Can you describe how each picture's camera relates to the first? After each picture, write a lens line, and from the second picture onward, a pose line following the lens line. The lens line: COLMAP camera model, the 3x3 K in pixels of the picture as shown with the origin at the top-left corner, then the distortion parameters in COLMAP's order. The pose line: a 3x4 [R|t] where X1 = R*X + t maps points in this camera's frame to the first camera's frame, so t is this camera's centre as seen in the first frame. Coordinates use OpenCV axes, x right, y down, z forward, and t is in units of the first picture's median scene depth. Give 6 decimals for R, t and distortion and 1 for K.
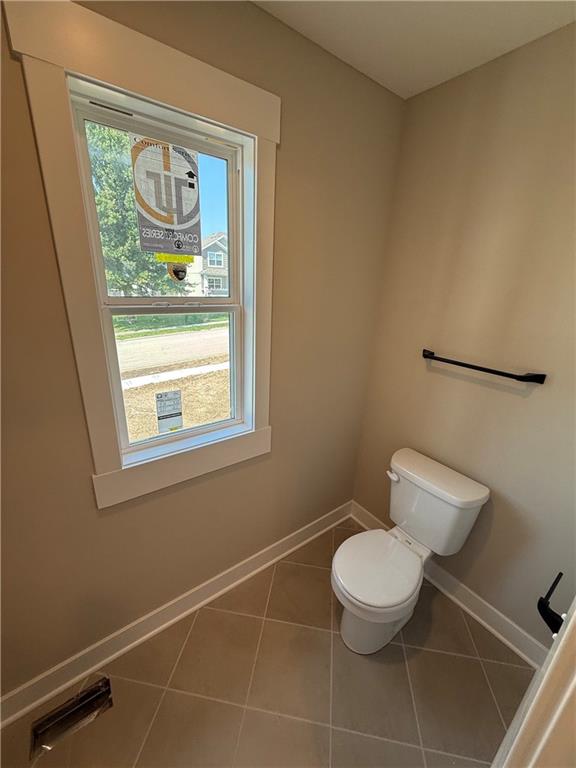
lens RADIAL K [[306.5, 0, 291.0], [0, 306.5, 383.2], [0, 0, 1]] dist [-0.002014, -0.000018]
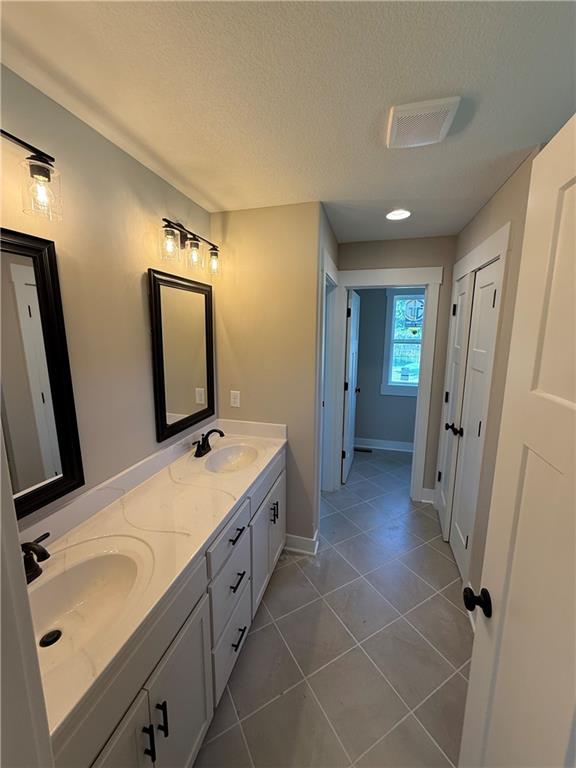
lens RADIAL K [[306.5, 0, 288.9], [0, 306.5, 385.6], [0, 0, 1]] dist [-0.002014, -0.000018]
pose [[0.625417, 0.084095, -0.775746, 1.557585], [-0.219127, 0.973097, -0.071174, 0.816173], [0.748890, 0.214500, 0.627019, -2.202012]]
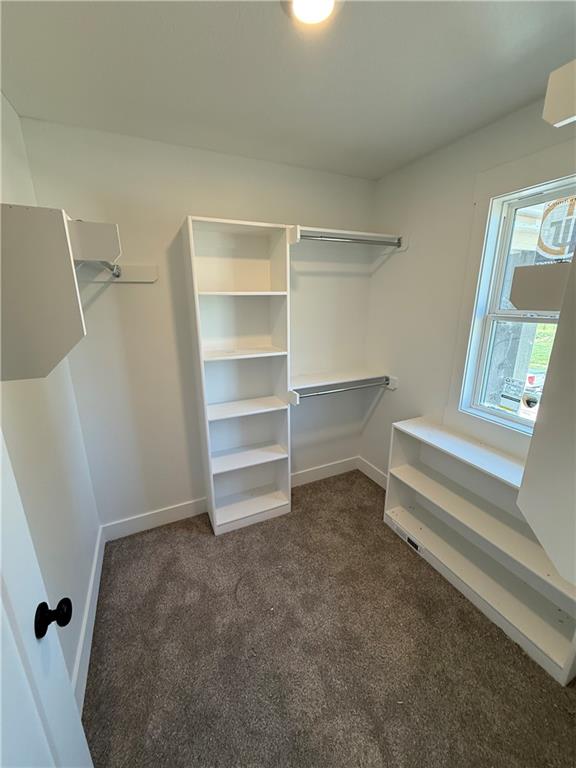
lens RADIAL K [[306.5, 0, 286.9], [0, 306.5, 381.7], [0, 0, 1]] dist [-0.002014, -0.000018]
pose [[-0.198487, 0.217970, -0.955558, 1.220437], [-0.314939, 0.909067, 0.272783, -0.018822], [0.928125, 0.355087, -0.111791, 0.263502]]
